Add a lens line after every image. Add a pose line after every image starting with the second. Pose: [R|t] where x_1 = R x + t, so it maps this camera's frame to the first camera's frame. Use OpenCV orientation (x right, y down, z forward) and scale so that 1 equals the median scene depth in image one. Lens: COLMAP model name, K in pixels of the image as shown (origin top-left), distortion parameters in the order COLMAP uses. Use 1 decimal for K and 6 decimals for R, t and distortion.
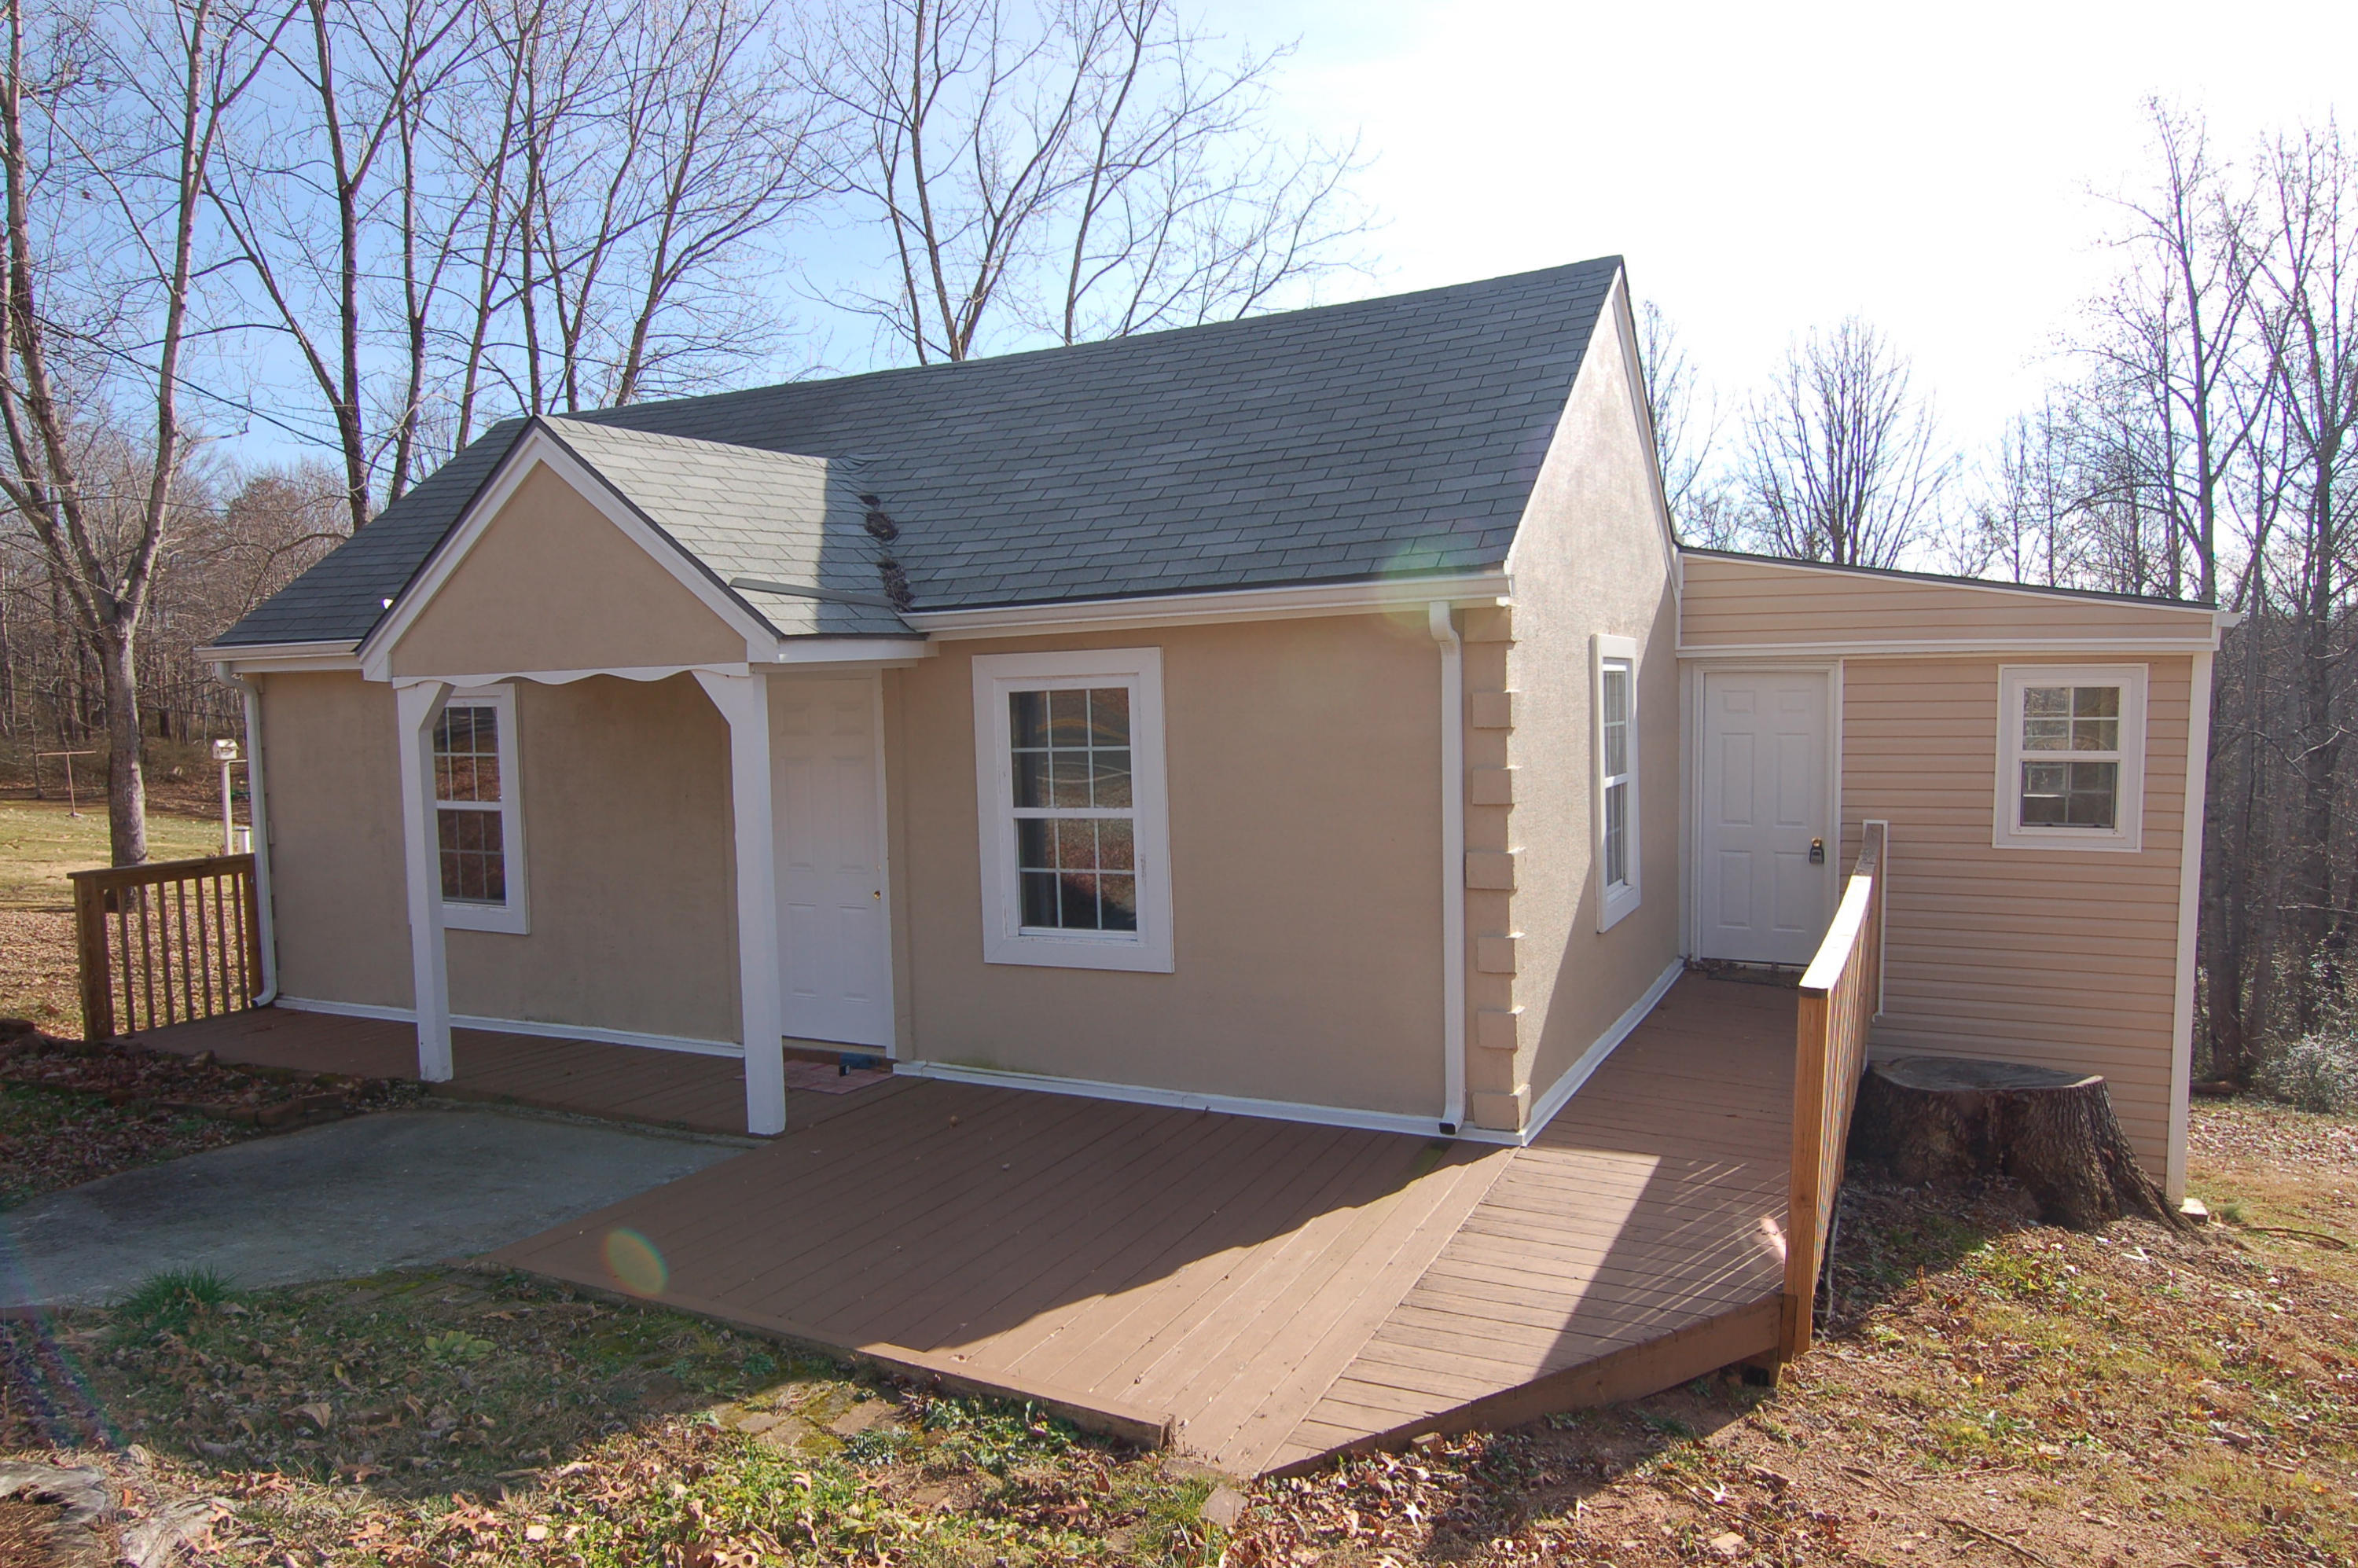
lens RADIAL K [[1477.0, 0, 1180.8], [0, 1477.0, 783.5], [0, 0, 1]] dist [-0.009122, -0.008136]
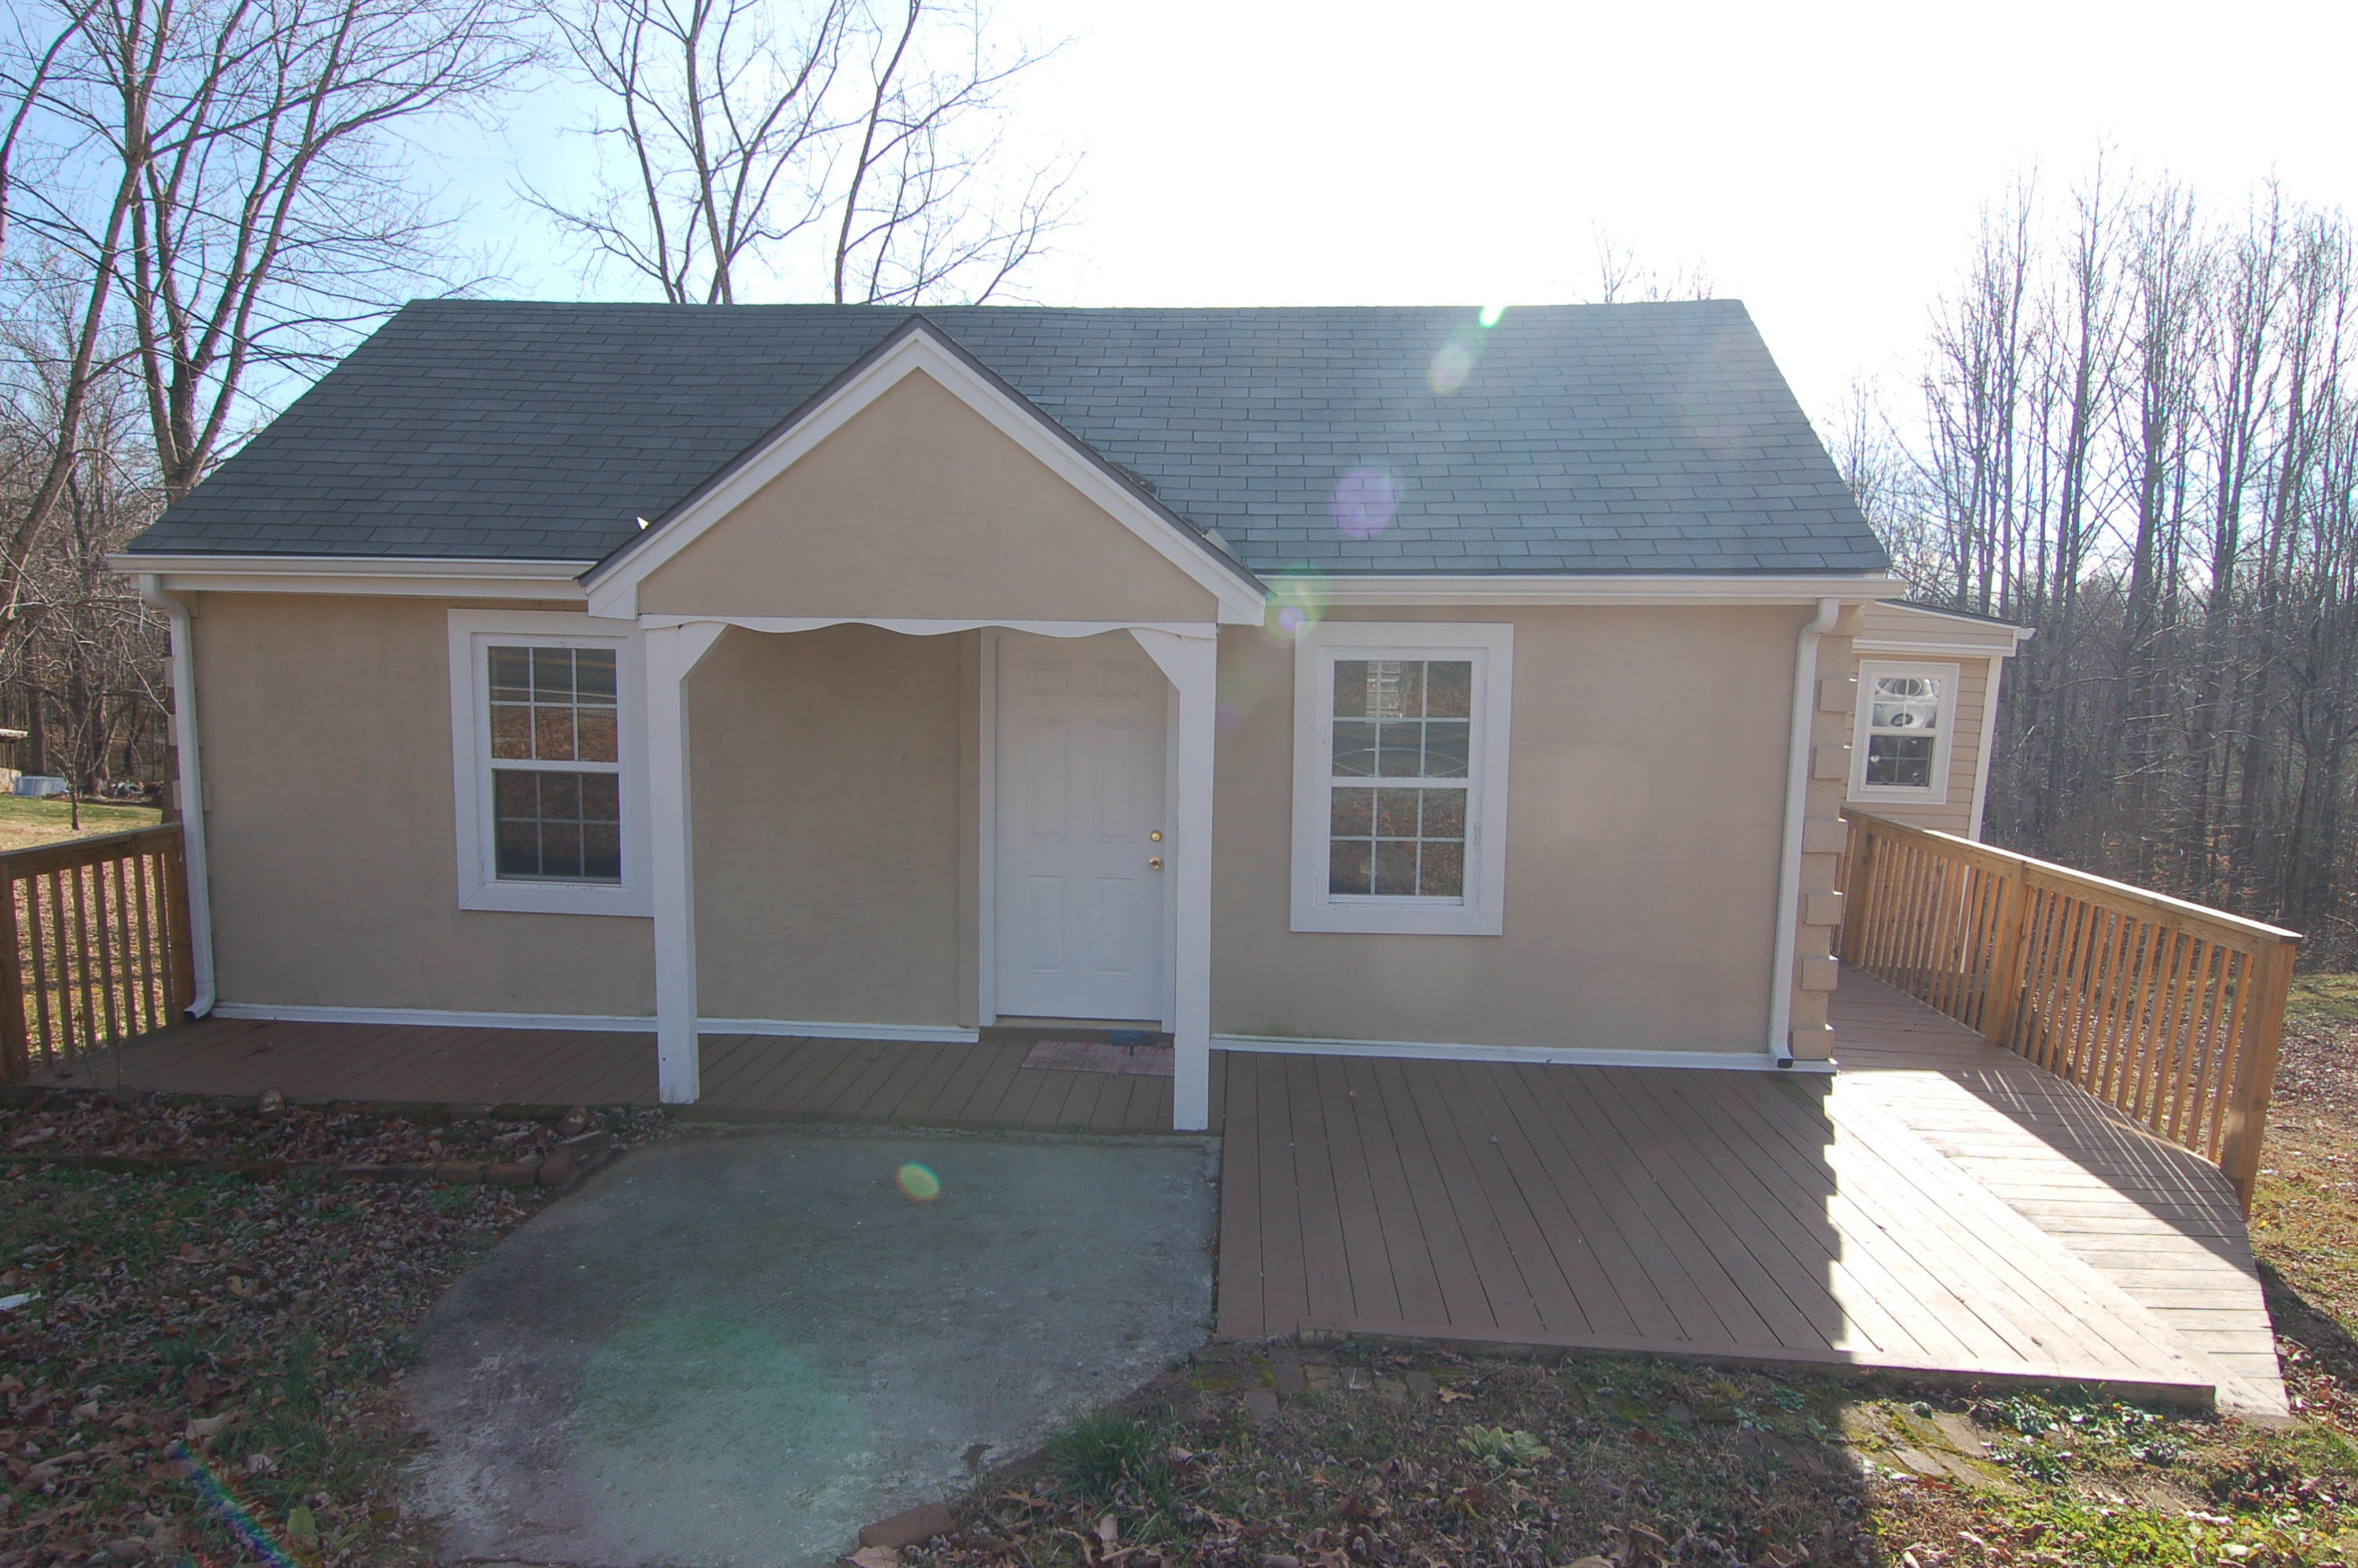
lens RADIAL K [[1293.6, 0, 1174.0], [0, 1293.6, 785.1], [0, 0, 1]] dist [-0.014890, -0.000132]
pose [[0.923615, -0.002980, 0.383311, -0.568733], [-0.015084, 0.998913, 0.044112, -0.015114], [-0.383025, -0.046524, 0.922566, 0.244095]]
